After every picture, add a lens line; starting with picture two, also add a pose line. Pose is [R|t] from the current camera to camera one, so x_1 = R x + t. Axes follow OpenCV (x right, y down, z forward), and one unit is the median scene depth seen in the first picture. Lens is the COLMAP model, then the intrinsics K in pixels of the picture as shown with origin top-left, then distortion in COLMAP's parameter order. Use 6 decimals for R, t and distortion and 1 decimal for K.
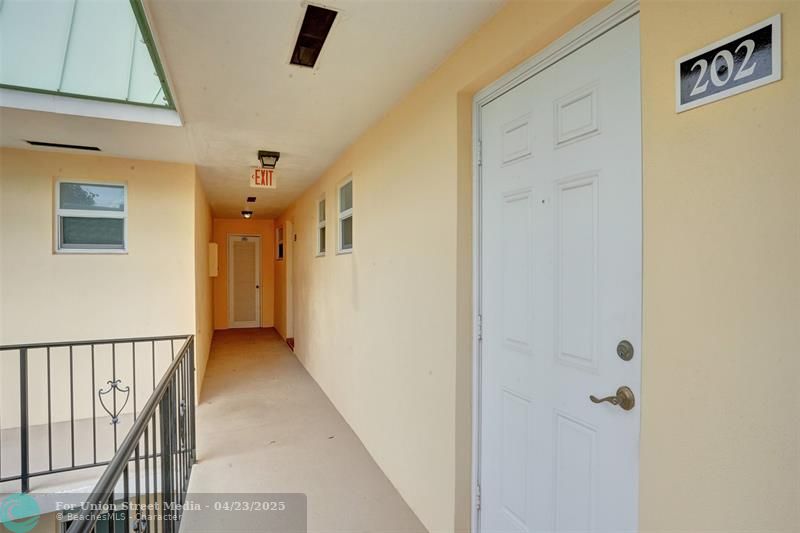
lens RADIAL K [[382.7, 0, 402.2], [0, 382.7, 267.0], [0, 0, 1]] dist [-0.000935, -0.000112]
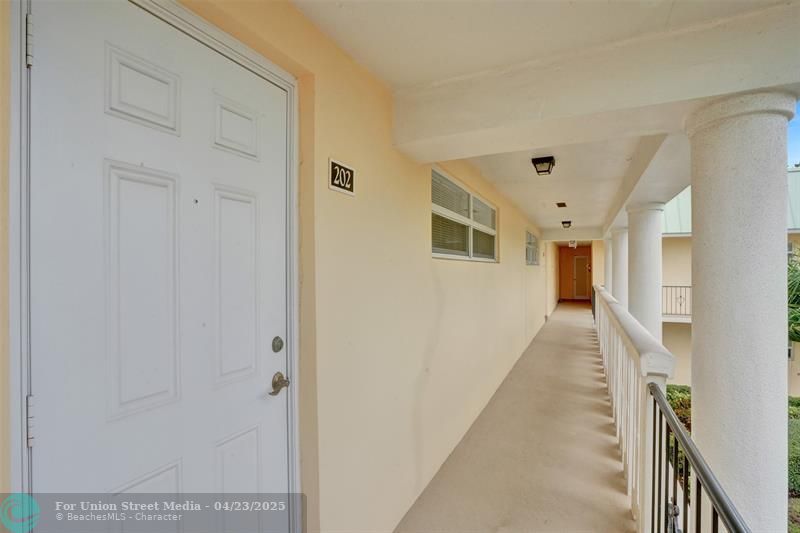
lens RADIAL K [[382.7, 0, 402.2], [0, 382.7, 267.0], [0, 0, 1]] dist [-0.000935, -0.000112]
pose [[-0.634279, 0.012808, 0.772998, -0.670383], [0.021468, 0.999769, 0.001050, -0.032277], [-0.772806, 0.017261, -0.634407, 1.497602]]
